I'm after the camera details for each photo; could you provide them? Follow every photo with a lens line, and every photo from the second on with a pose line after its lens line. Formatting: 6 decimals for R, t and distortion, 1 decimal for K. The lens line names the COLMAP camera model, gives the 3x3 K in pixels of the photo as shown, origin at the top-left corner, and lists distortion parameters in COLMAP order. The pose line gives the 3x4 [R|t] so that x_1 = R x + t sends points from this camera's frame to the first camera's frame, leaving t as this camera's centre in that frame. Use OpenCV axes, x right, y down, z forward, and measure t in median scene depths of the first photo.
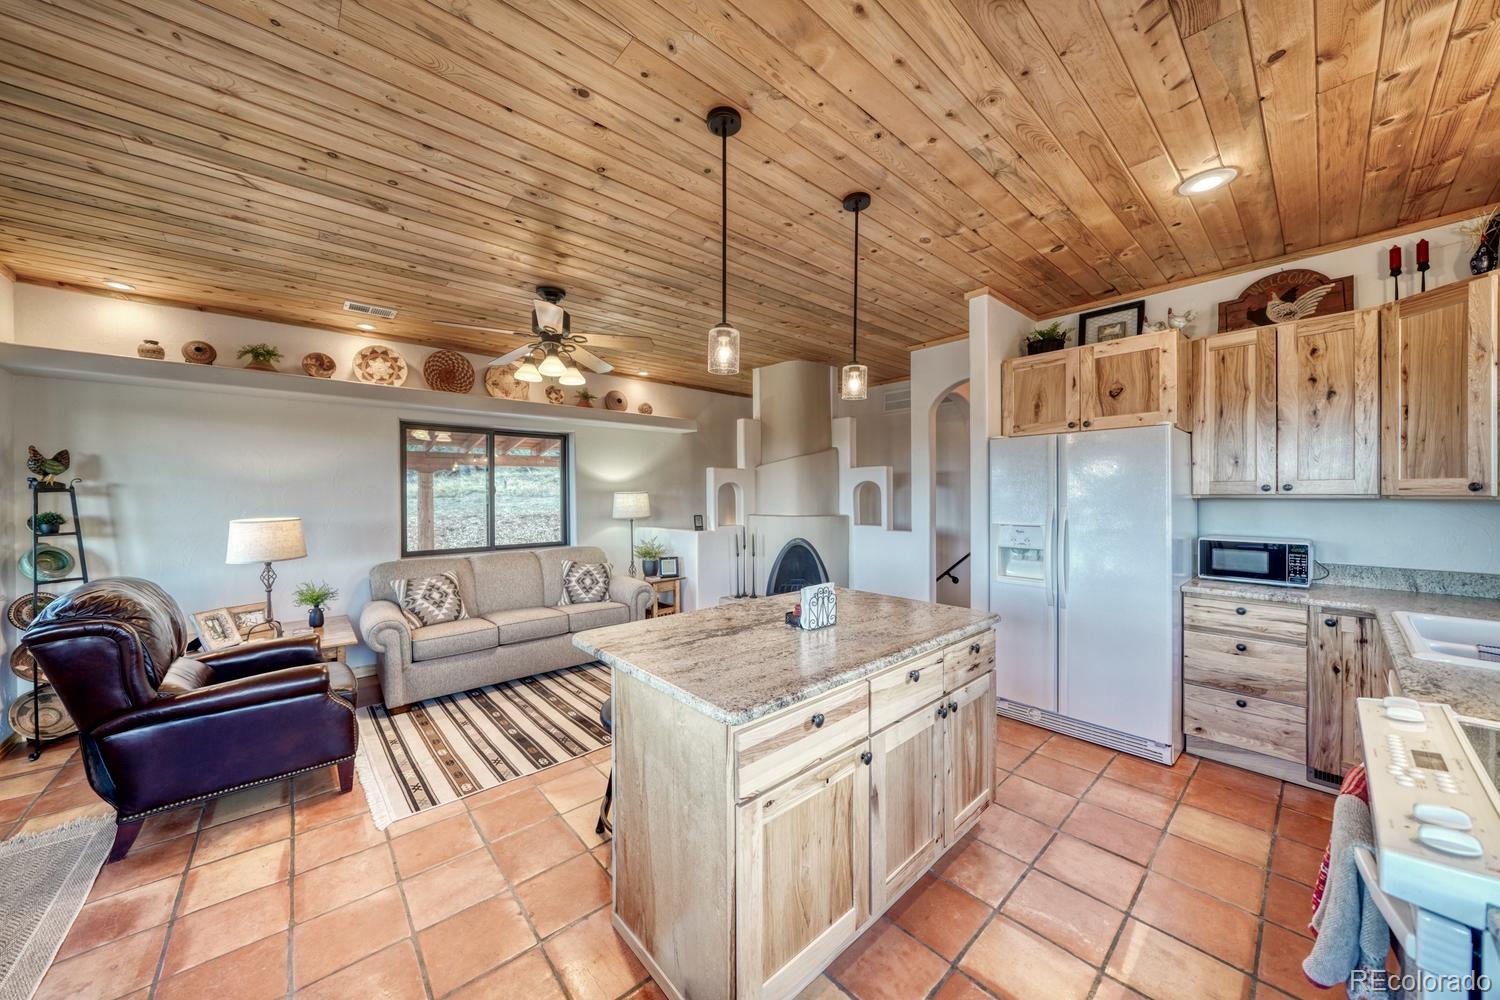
lens RADIAL K [[517.8, 0, 731.2], [0, 517.8, 495.3], [0, 0, 1]] dist [-0.006023, -0.000068]
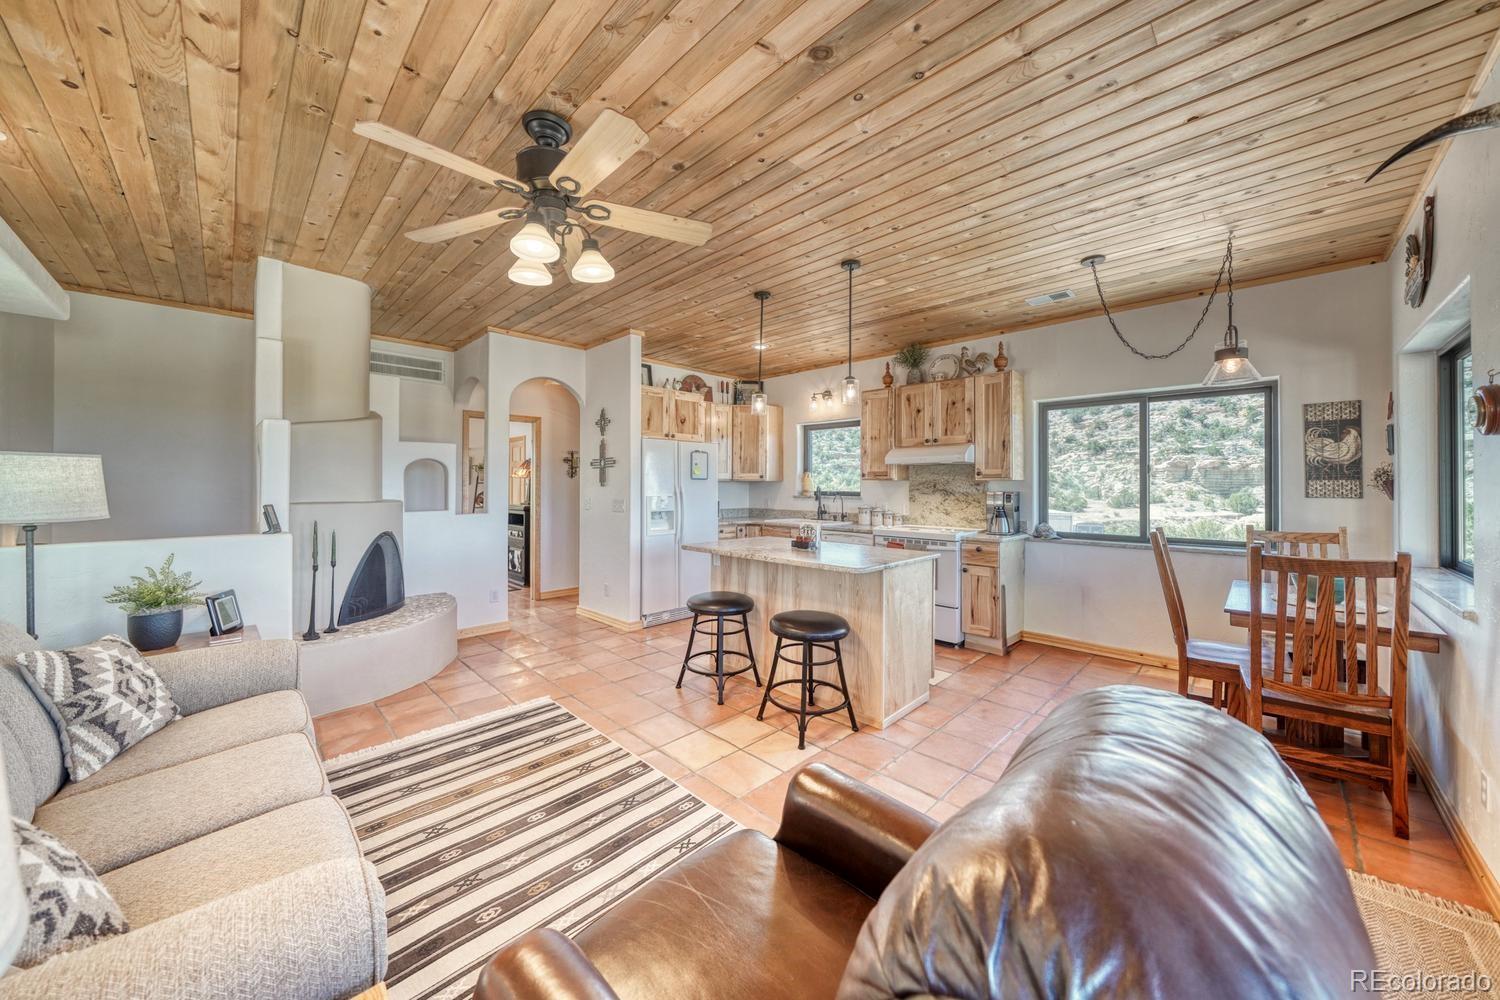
lens RADIAL K [[517.8, 0, 760.3], [0, 517.8, 479.3], [0, 0, 1]] dist [-0.006023, -0.000068]
pose [[-0.087734, 0.015433, 0.996024, -1.056353], [-0.000276, 0.999880, -0.015517, 0.031659], [-0.996144, -0.001637, -0.087719, 0.874289]]
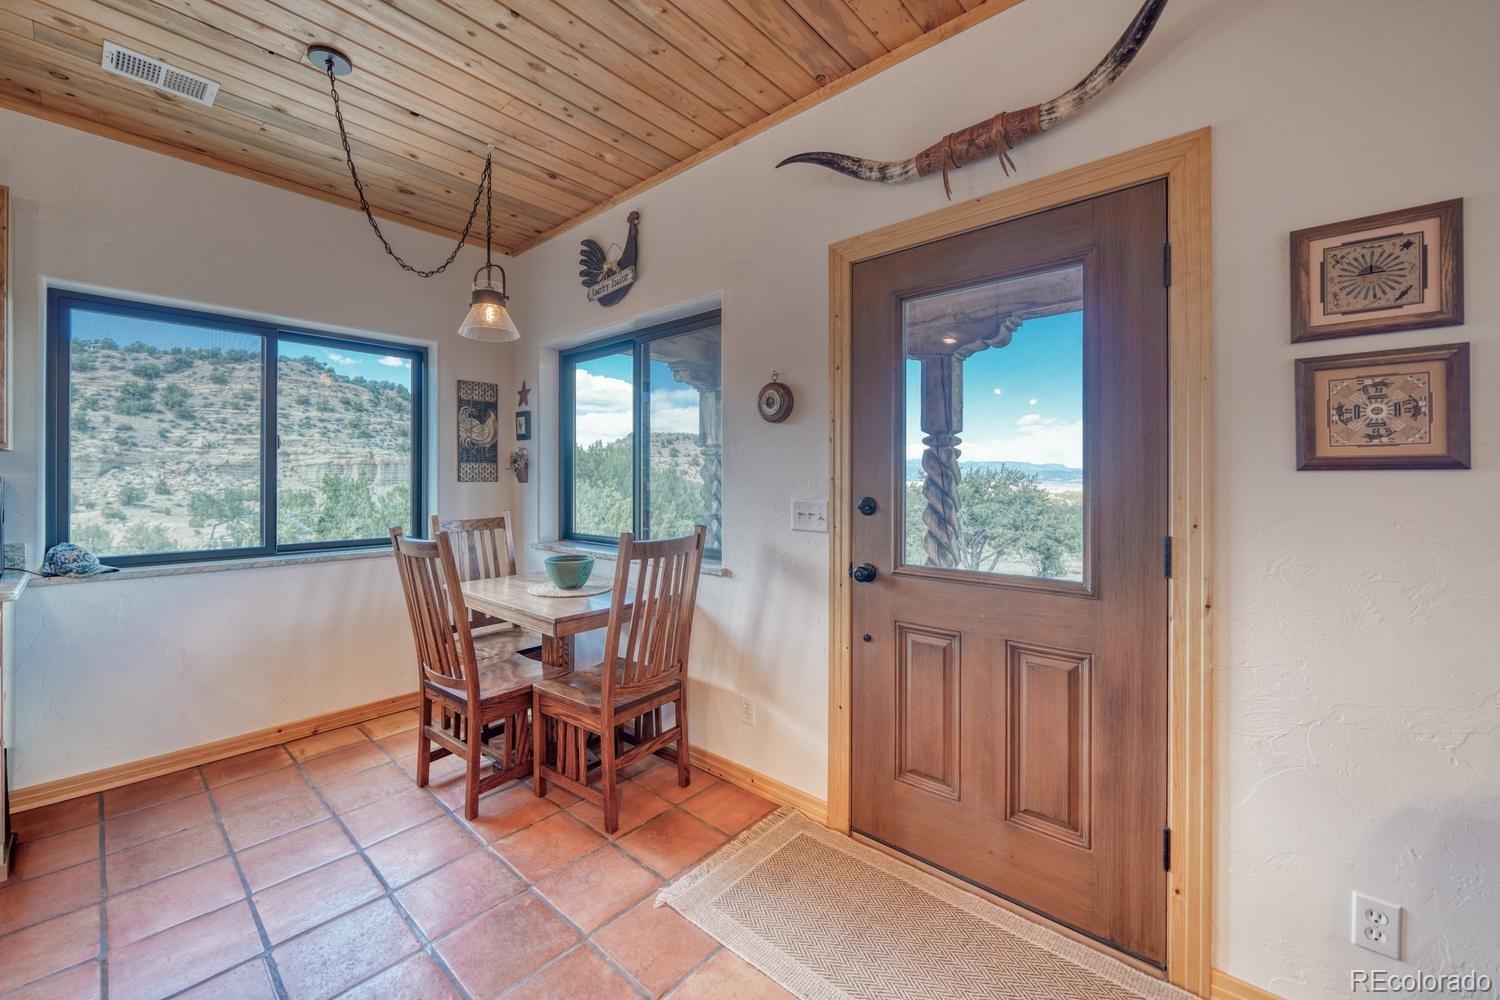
lens RADIAL K [[590.0, 0, 716.9], [0, 590.0, 476.4], [0, 0, 1]] dist [-0.004356, -0.000169]
pose [[-0.992891, 0.005129, -0.118917, -0.427186], [0.005509, 0.999981, -0.002862, 0.049303], [0.118900, -0.003497, -0.992900, 0.822722]]
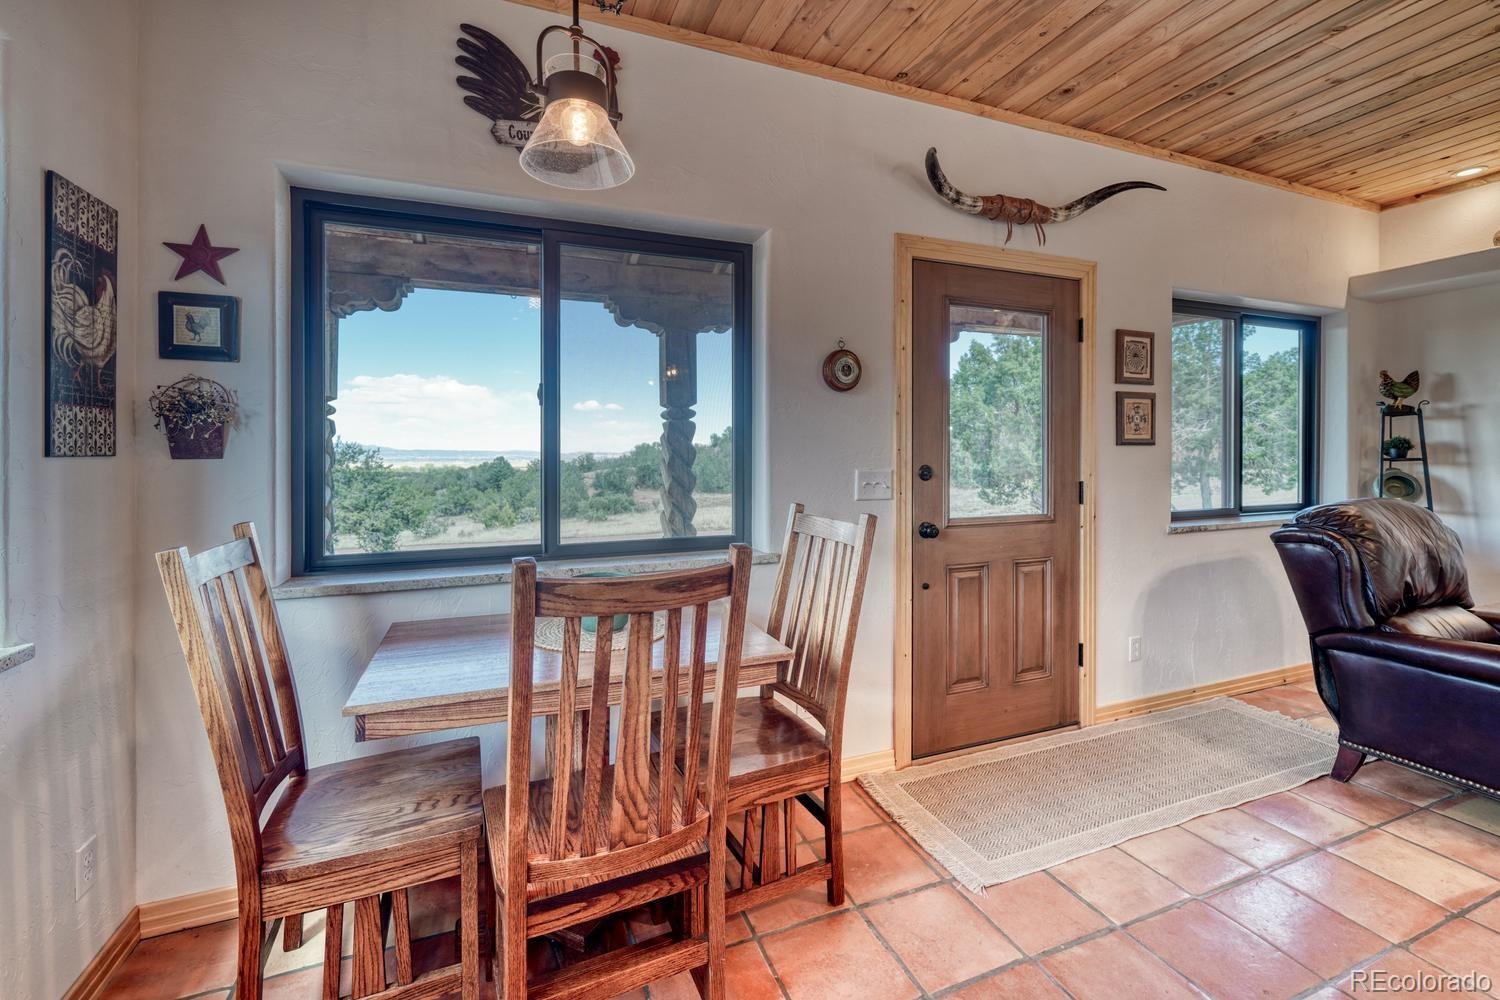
lens RADIAL K [[638.7, 0, 757.5], [0, 638.7, 453.5], [0, 0, 1]] dist [-0.001632, 0.000217]
pose [[-0.319281, 0.007577, -0.947630, 0.203445], [0.004324, 0.999969, 0.006539, 0.050343], [0.947650, -0.002010, -0.319304, 0.223965]]
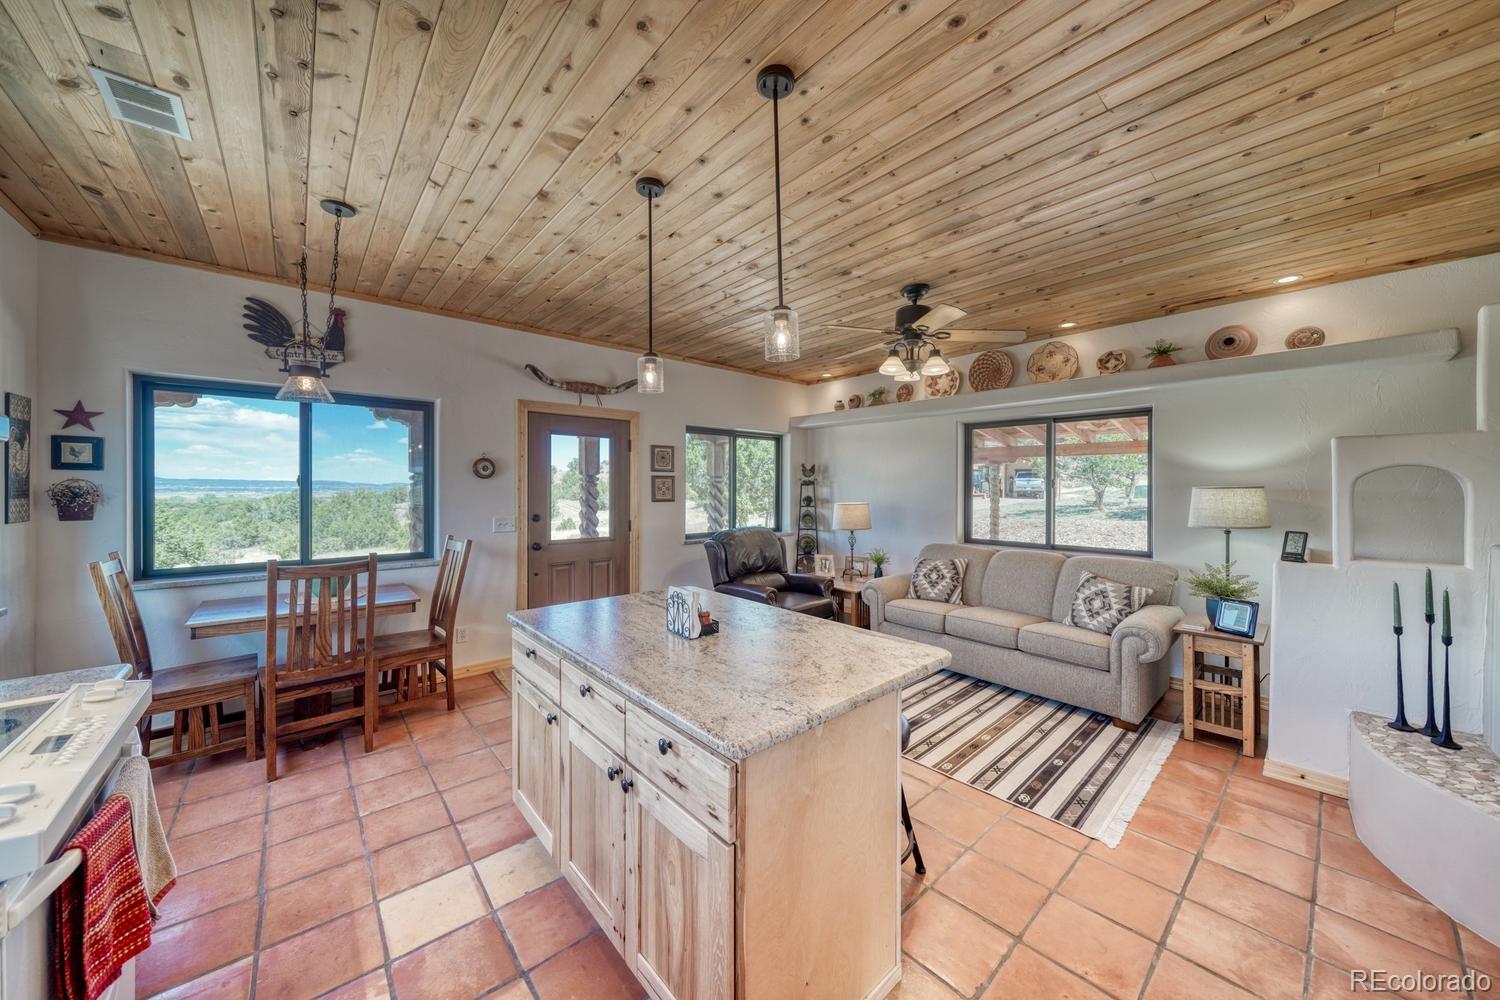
lens RADIAL K [[517.8, 0, 751.5], [0, 517.8, 489.6], [0, 0, 1]] dist [-0.006023, -0.000068]
pose [[0.011506, 0.011304, -0.999870, 0.726247], [-0.004404, 0.999927, 0.011254, -0.012454], [0.999924, 0.004274, 0.011555, 0.731300]]
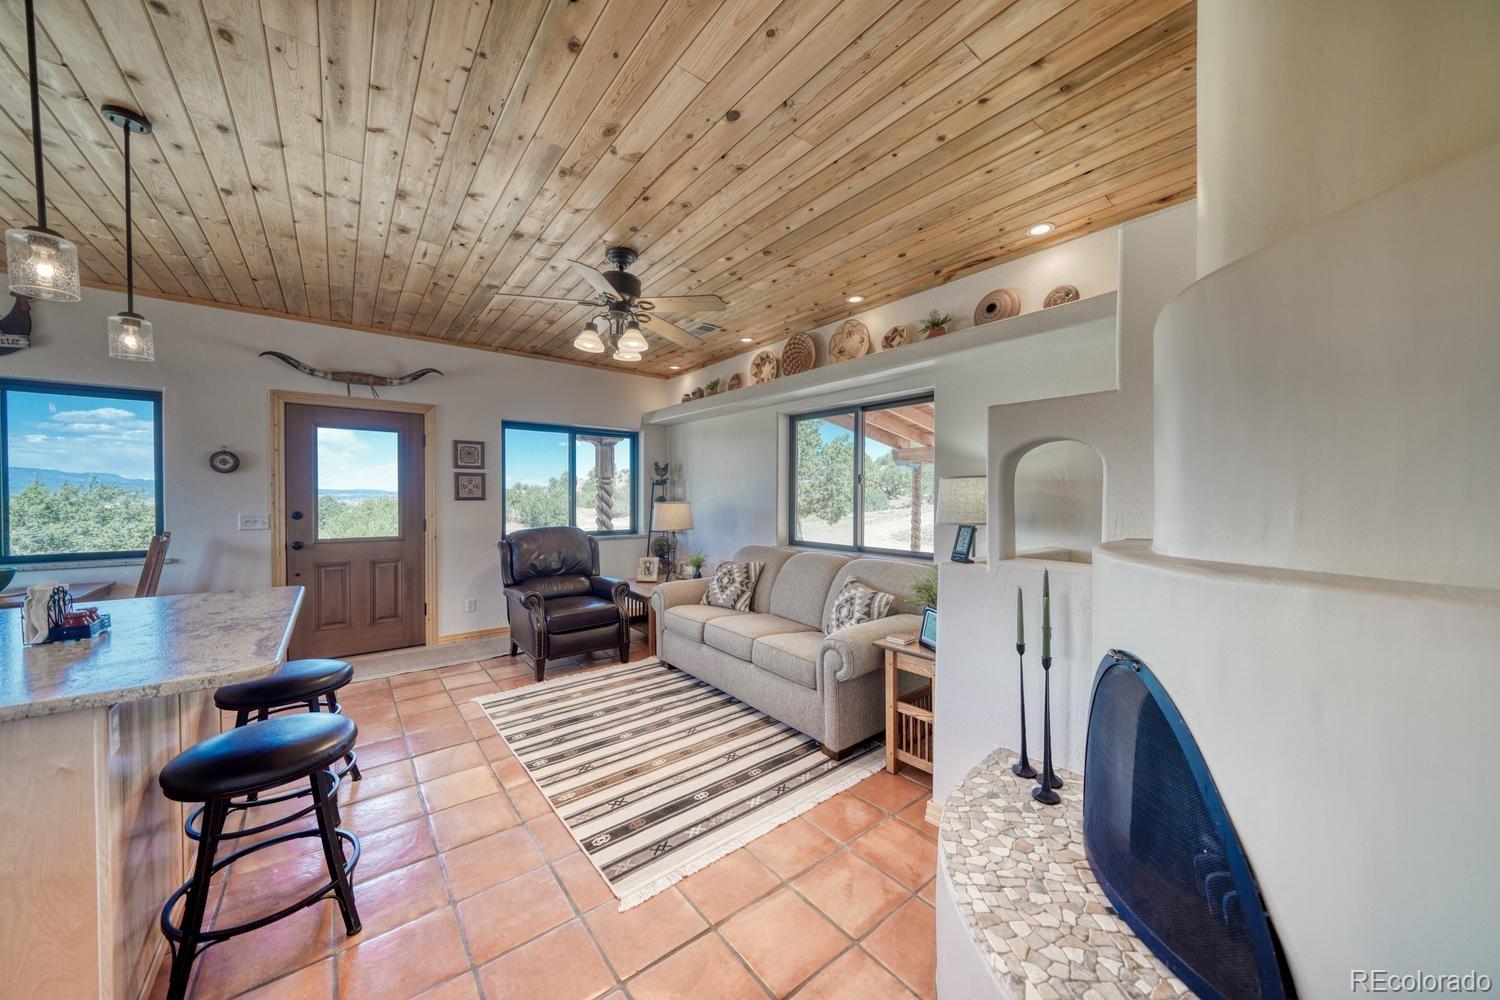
lens RADIAL K [[517.8, 0, 747.8], [0, 517.8, 500.7], [0, 0, 1]] dist [-0.006023, -0.000068]
pose [[-0.036628, 0.016177, -0.999198, 0.597702], [-0.004464, 0.999856, 0.016351, 0.018318], [0.999319, 0.005059, -0.036551, 1.367020]]
